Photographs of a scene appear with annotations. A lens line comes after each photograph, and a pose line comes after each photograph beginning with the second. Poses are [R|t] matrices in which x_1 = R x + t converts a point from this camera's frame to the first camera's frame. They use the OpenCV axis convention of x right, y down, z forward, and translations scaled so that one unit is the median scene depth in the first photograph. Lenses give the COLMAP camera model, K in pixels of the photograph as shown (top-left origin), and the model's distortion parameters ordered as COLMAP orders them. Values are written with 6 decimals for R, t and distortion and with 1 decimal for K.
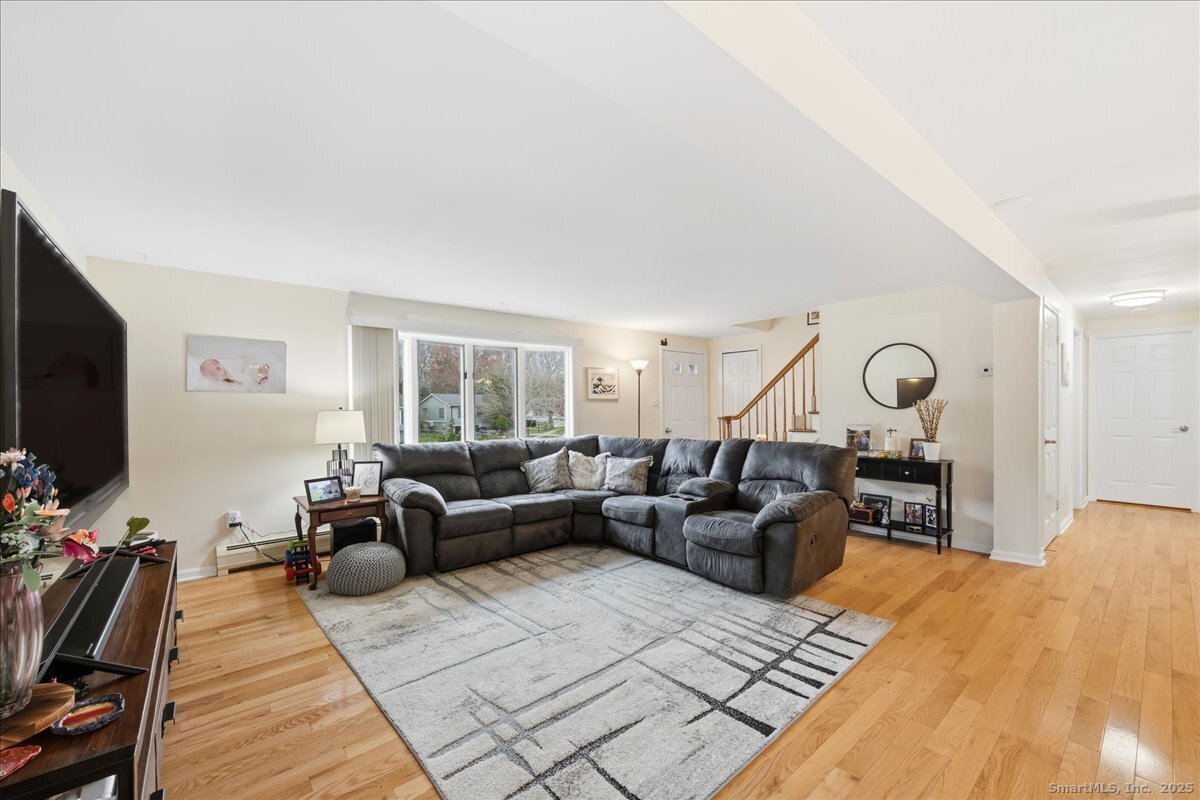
lens RADIAL K [[479.2, 0, 608.4], [0, 479.2, 404.2], [0, 0, 1]] dist [-0.001346, -0.000025]
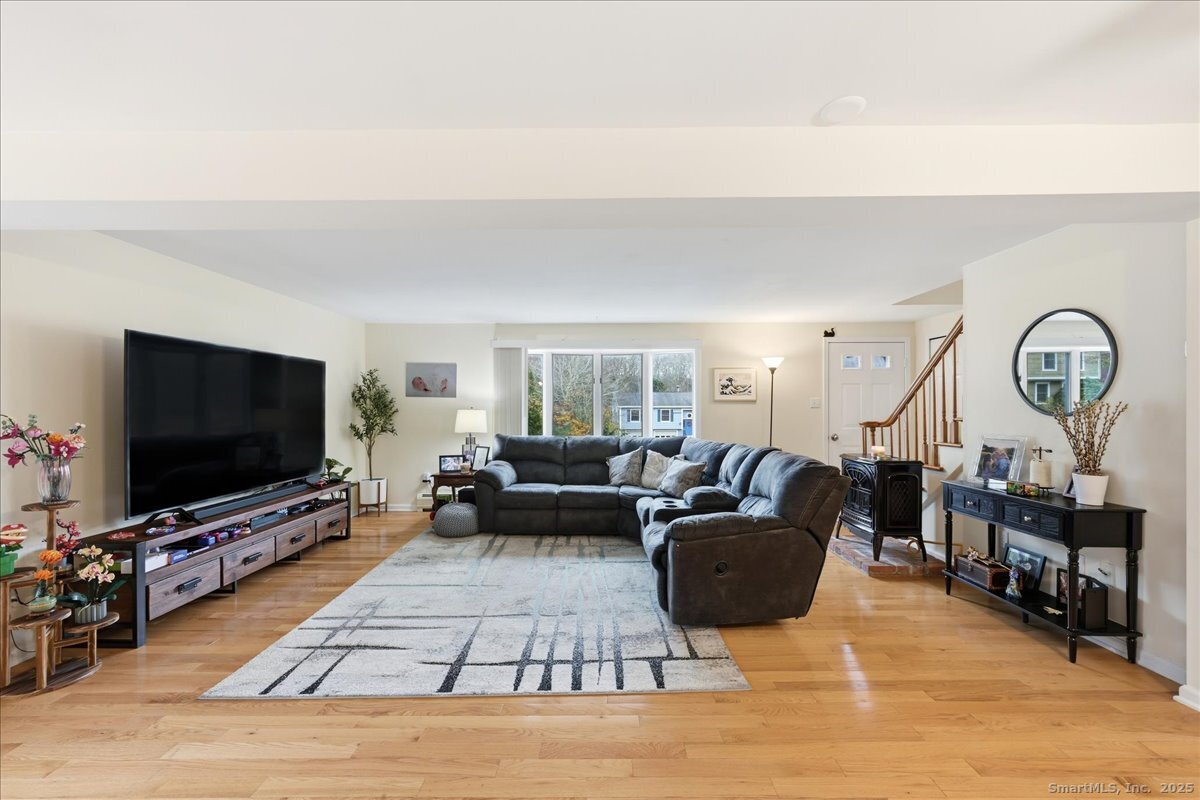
lens RADIAL K [[479.2, 0, 608.4], [0, 479.2, 404.2], [0, 0, 1]] dist [-0.001346, -0.000025]
pose [[0.758379, 0.003083, -0.651806, 0.669219], [-0.003290, 0.999994, 0.000902, -0.004885], [0.651805, 0.001460, 0.758385, 0.184340]]
